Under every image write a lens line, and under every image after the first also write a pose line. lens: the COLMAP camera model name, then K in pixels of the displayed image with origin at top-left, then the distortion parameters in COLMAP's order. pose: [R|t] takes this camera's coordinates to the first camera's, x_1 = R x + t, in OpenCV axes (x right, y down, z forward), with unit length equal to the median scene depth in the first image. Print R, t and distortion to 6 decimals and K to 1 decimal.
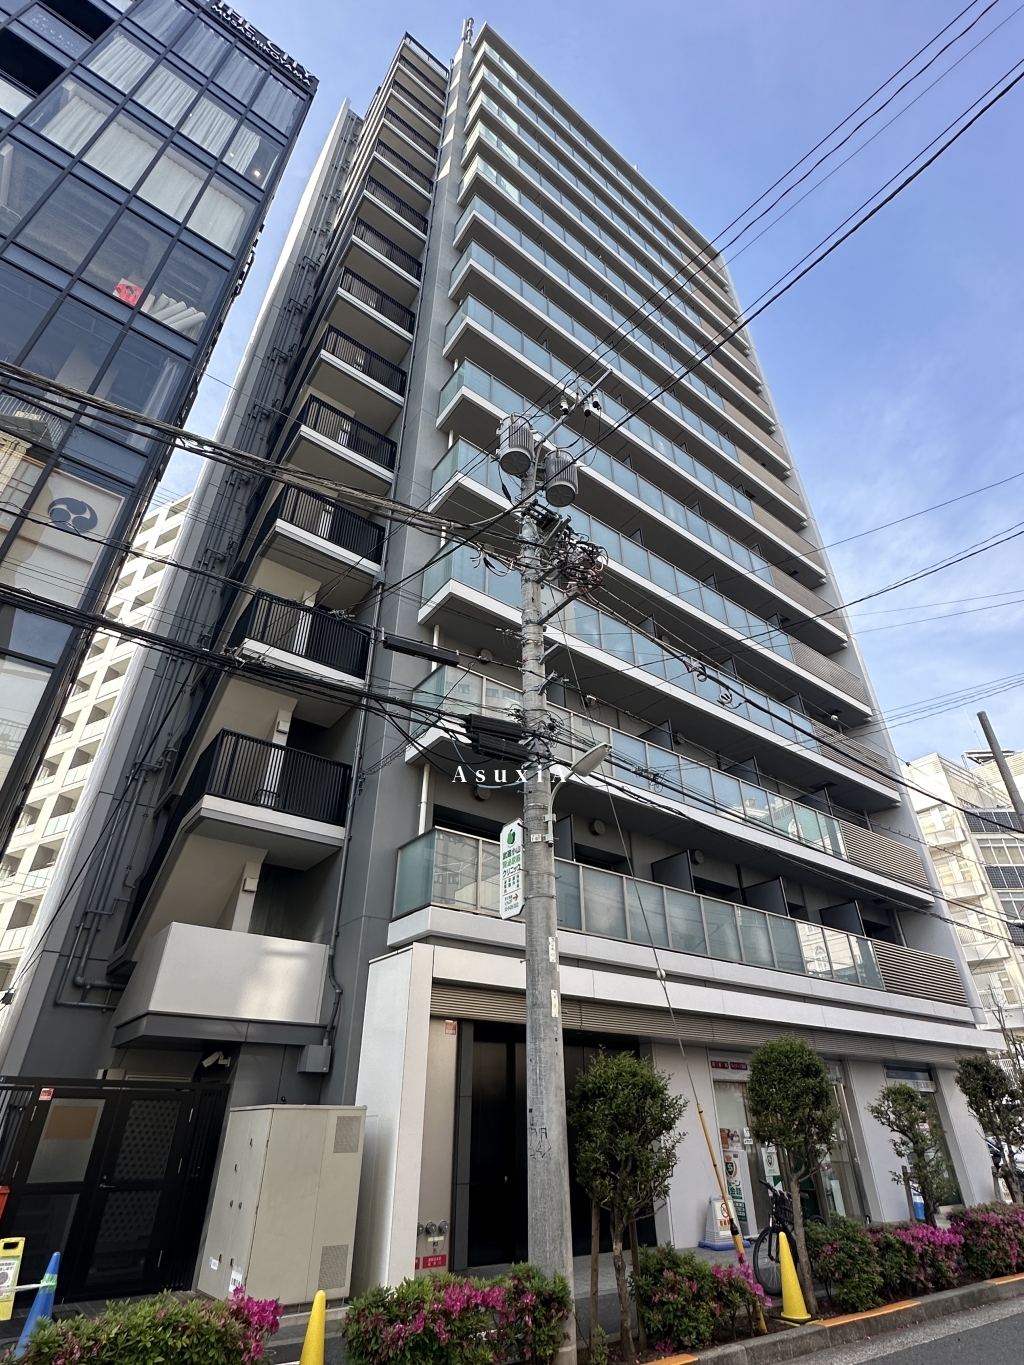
lens RADIAL K [[679.0, 0, 512.0], [0, 679.0, 682.5], [0, 0, 1]] dist [0.001639, 0.000048]
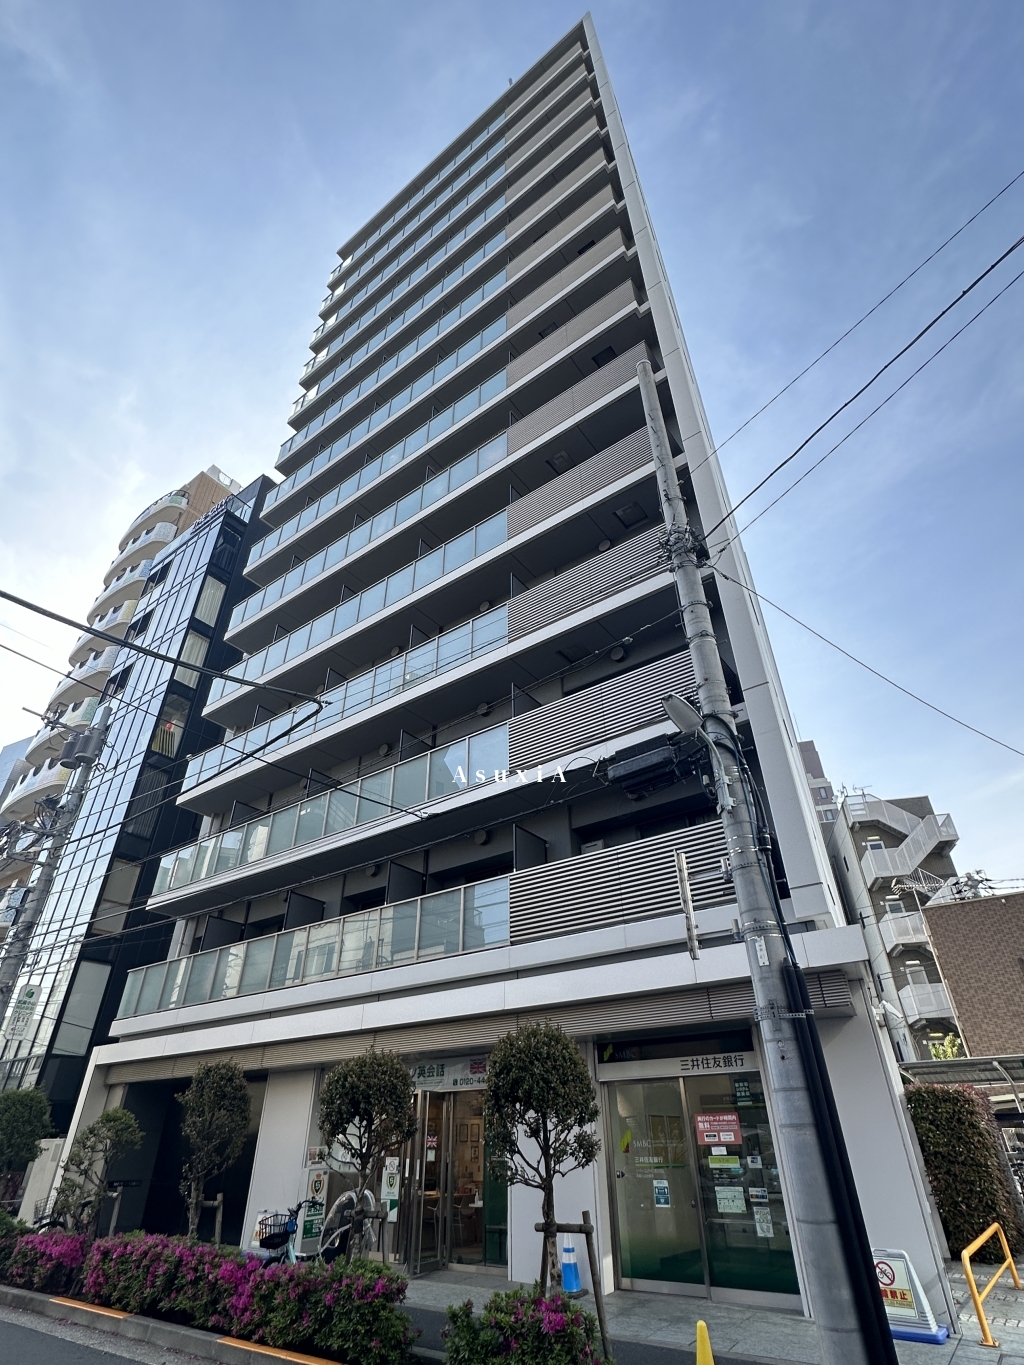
lens RADIAL K [[679.0, 0, 512.0], [0, 679.0, 682.5], [0, 0, 1]] dist [0.001639, 0.000048]
pose [[0.296247, -0.541766, -0.786592, 1.175693], [0.527452, 0.779388, -0.338155, 0.455298], [0.796261, -0.314713, 0.516647, 0.687418]]
